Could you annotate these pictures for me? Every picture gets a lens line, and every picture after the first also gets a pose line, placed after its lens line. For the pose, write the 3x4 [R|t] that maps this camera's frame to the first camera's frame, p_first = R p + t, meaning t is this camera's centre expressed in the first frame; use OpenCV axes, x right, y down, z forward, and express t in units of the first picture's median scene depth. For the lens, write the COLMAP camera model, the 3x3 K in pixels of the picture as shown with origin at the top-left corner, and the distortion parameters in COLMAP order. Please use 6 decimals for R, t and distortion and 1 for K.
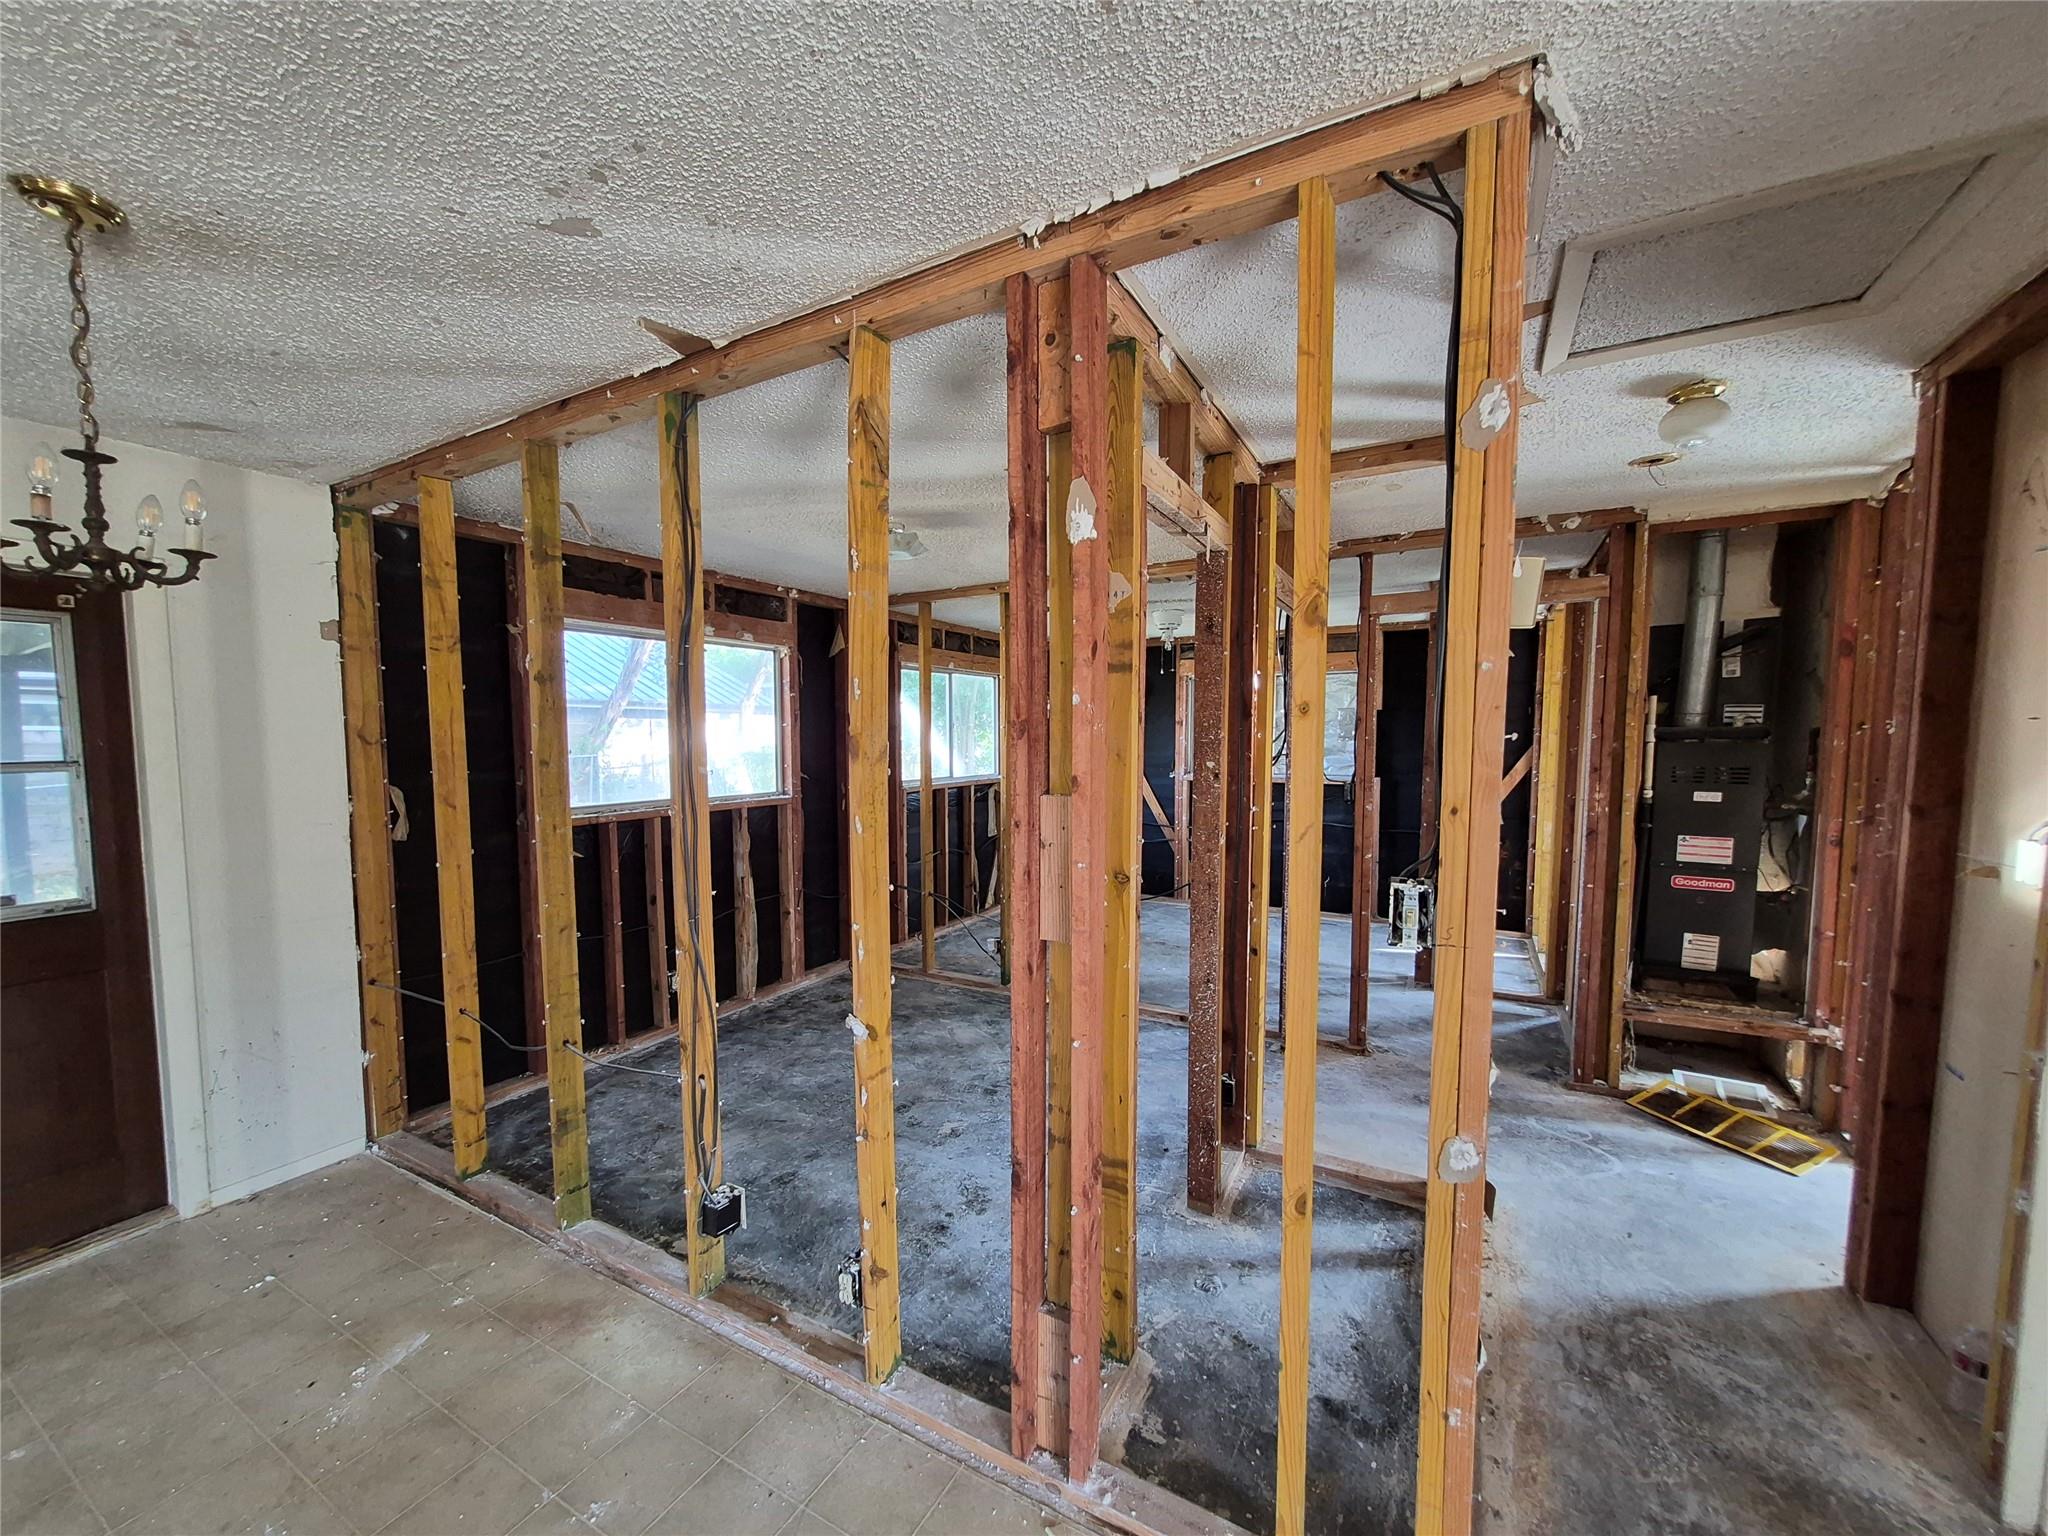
lens RADIAL K [[800.0, 0, 1020.3], [0, 800.0, 793.8], [0, 0, 1]] dist [-0.000666, 0.000784]
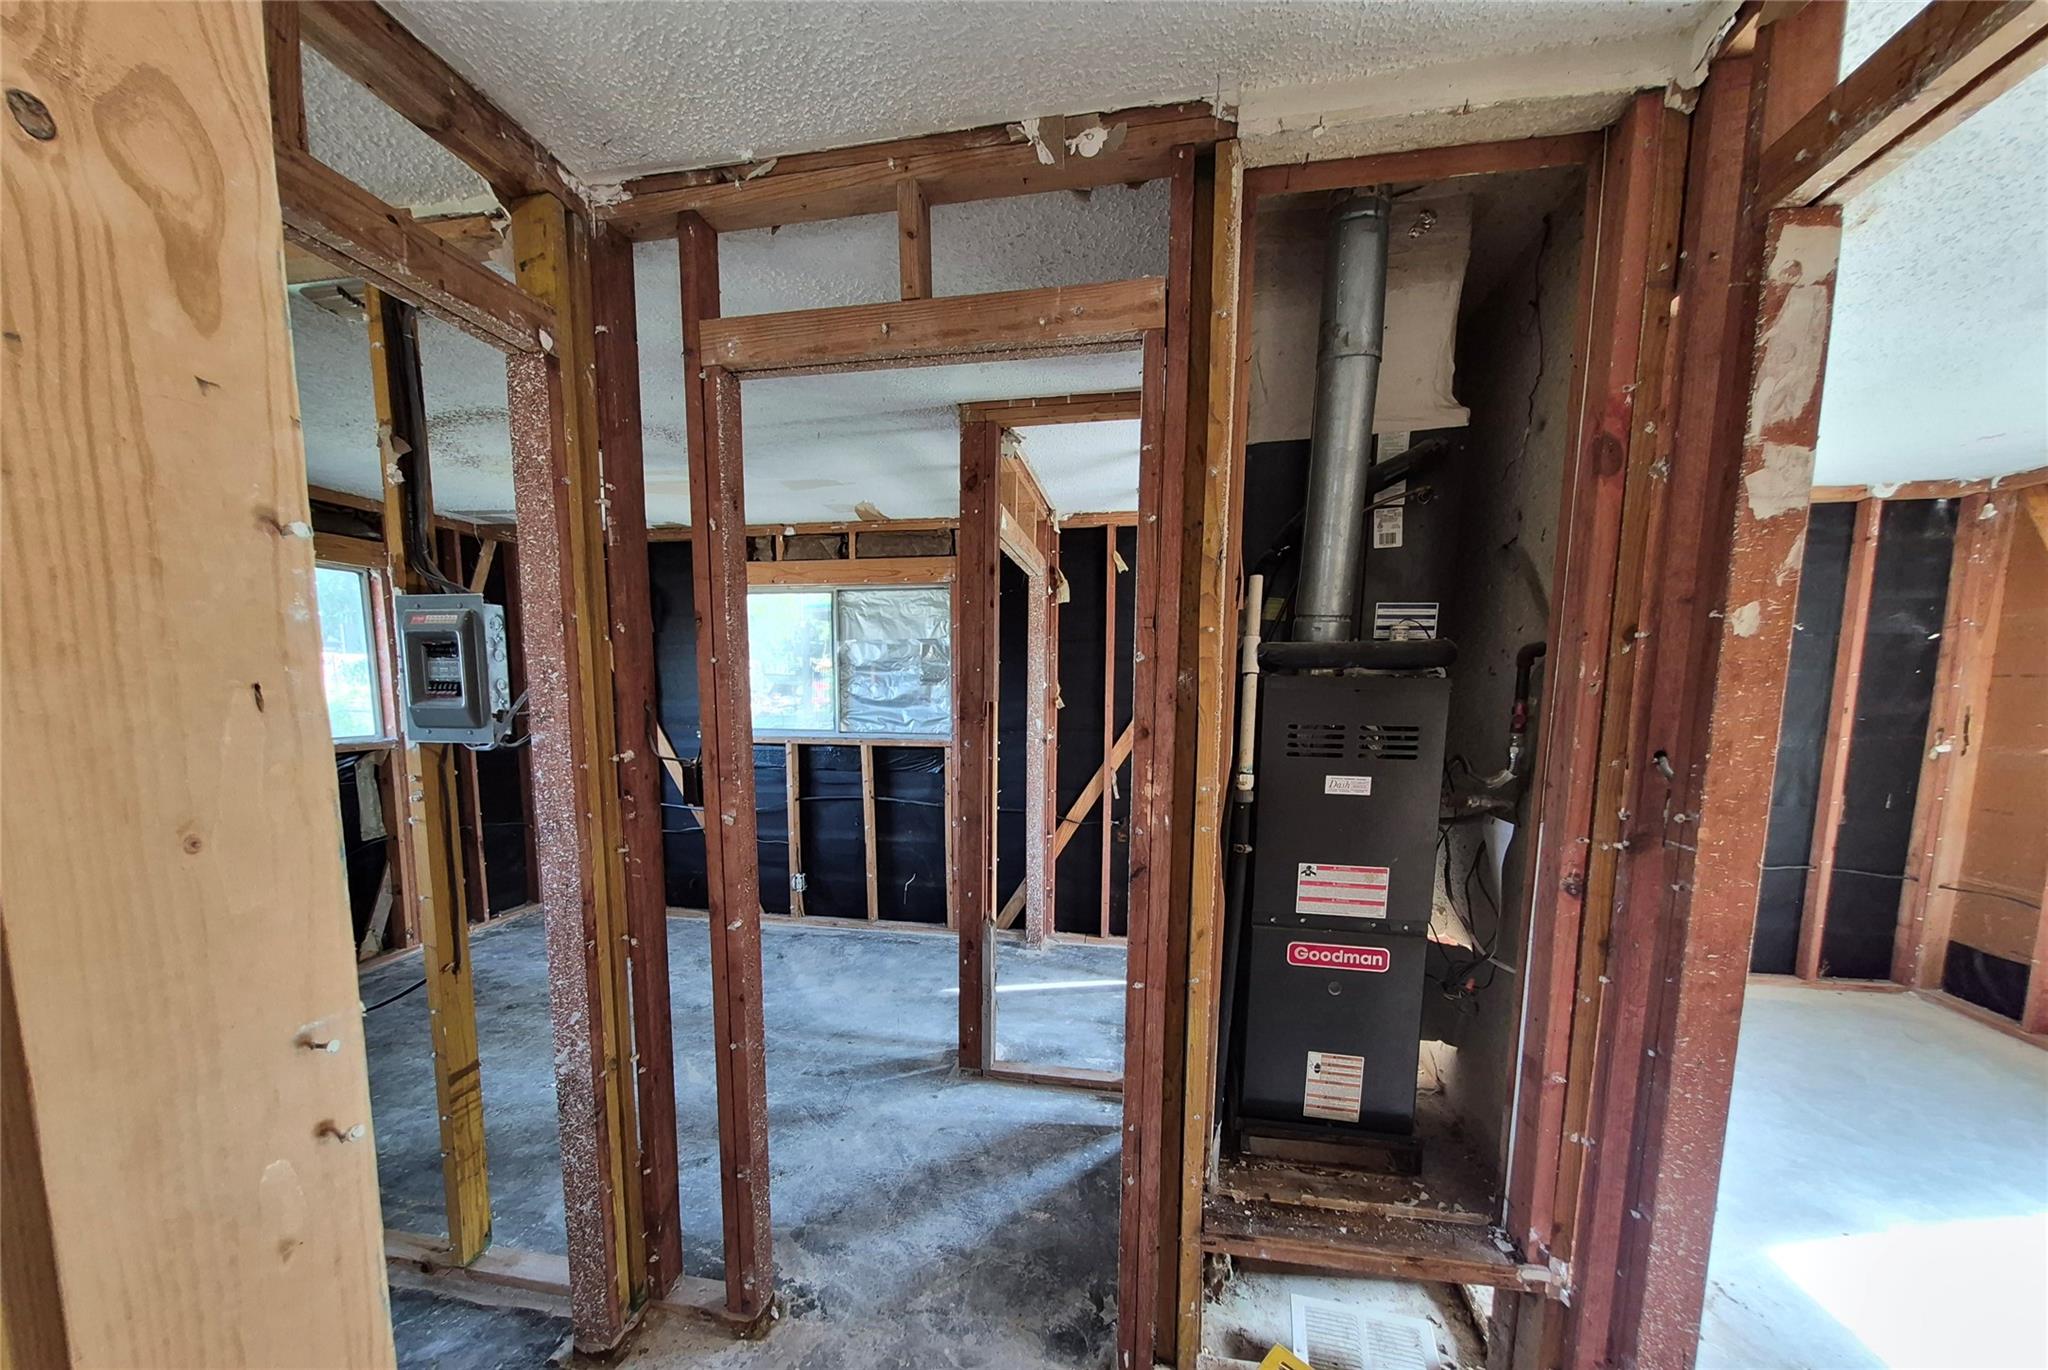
lens RADIAL K [[794.7, 0, 1019.4], [0, 794.7, 789.1], [0, 0, 1]] dist [0.002423, -0.000065]
pose [[0.947845, -0.032974, 0.317022, 0.510631], [0.015459, 0.998220, 0.057607, -0.025247], [-0.318358, -0.049701, 0.946667, 0.599094]]
